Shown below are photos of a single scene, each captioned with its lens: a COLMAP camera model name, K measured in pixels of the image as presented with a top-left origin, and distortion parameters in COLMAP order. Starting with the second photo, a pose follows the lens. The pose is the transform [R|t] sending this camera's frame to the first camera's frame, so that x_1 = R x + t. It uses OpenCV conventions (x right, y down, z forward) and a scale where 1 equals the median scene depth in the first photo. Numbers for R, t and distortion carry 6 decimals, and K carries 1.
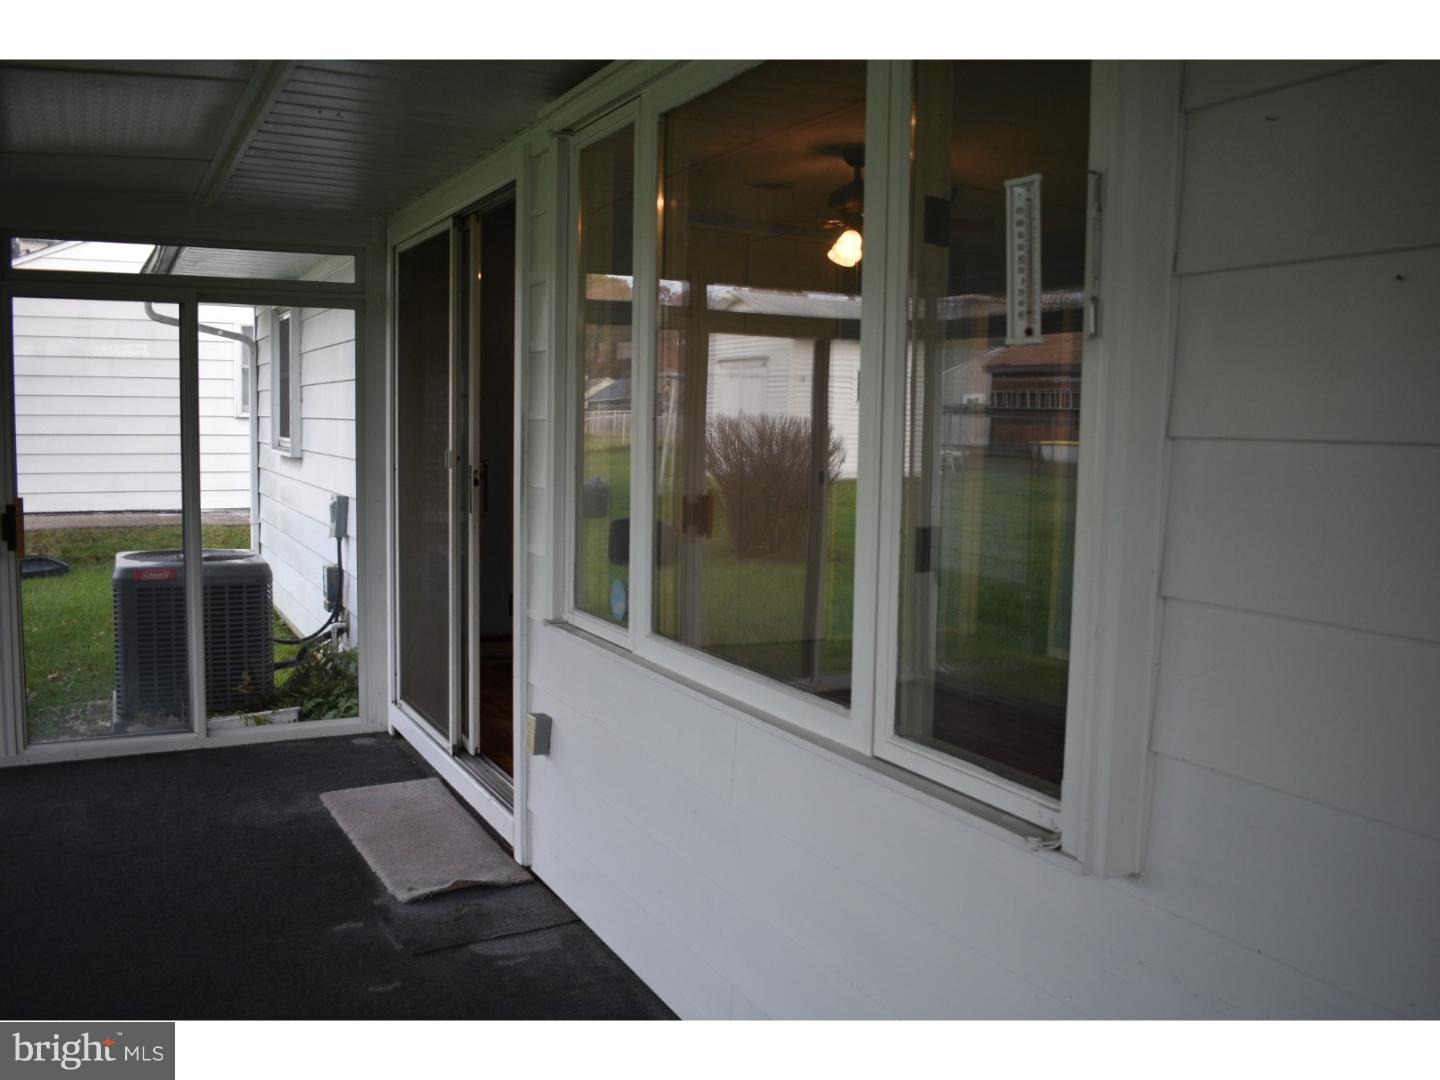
lens RADIAL K [[1229.0, 0, 718.7], [0, 1229.0, 509.8], [0, 0, 1]] dist [-0.051518, -0.002190]
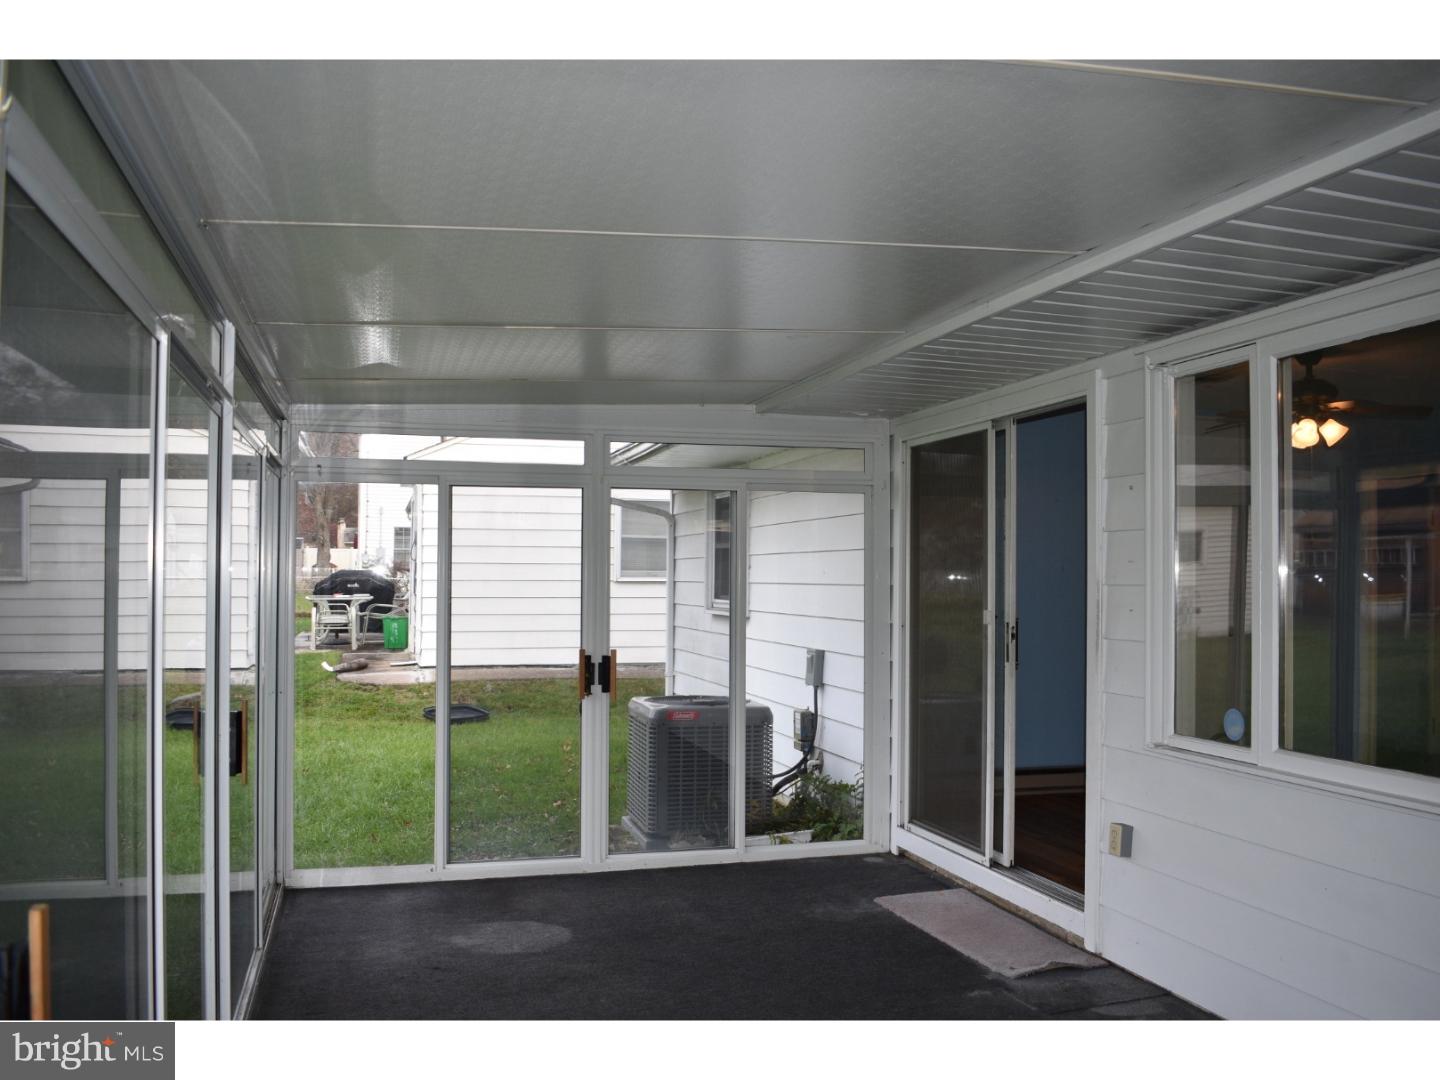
lens RADIAL K [[1240.5, 0, 720.0], [0, 1240.5, 540.0], [0, 0, 1]] dist [-0.077372, -0.011389]
pose [[0.986749, -0.012531, -0.161772, -0.254607], [-0.004665, 0.994411, -0.105479, 0.011416], [0.162190, 0.104835, 0.981175, -0.221597]]
